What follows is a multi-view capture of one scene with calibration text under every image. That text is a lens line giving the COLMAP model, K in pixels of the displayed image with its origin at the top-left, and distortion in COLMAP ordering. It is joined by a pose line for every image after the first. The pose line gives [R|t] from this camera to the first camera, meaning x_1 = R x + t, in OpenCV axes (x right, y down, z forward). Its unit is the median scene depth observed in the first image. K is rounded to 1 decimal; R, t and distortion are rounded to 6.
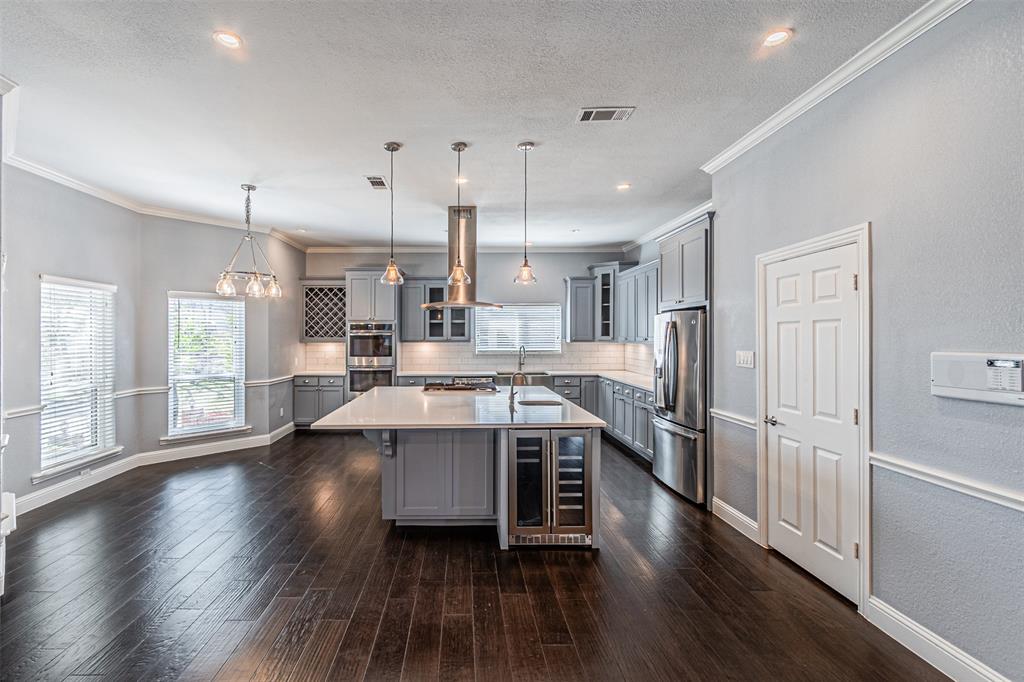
lens RADIAL K [[454.1, 0, 457.6], [0, 454.1, 339.1], [0, 0, 1]] dist [-0.000250, 0.000162]
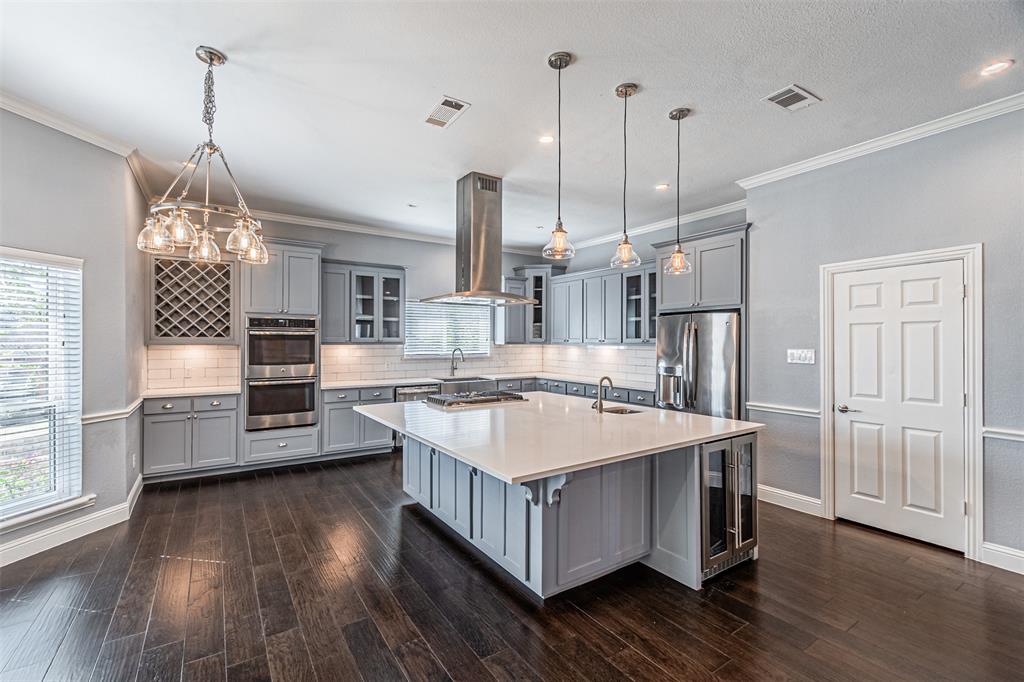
lens RADIAL K [[443.4, 0, 495.8], [0, 443.4, 343.5], [0, 0, 1]] dist [0.002877, -0.000141]
pose [[0.836667, 0.000567, 0.547712, -0.294382], [0.000068, 0.999999, -0.001139, 0.006408], [-0.547712, 0.000991, 0.836666, 0.235910]]
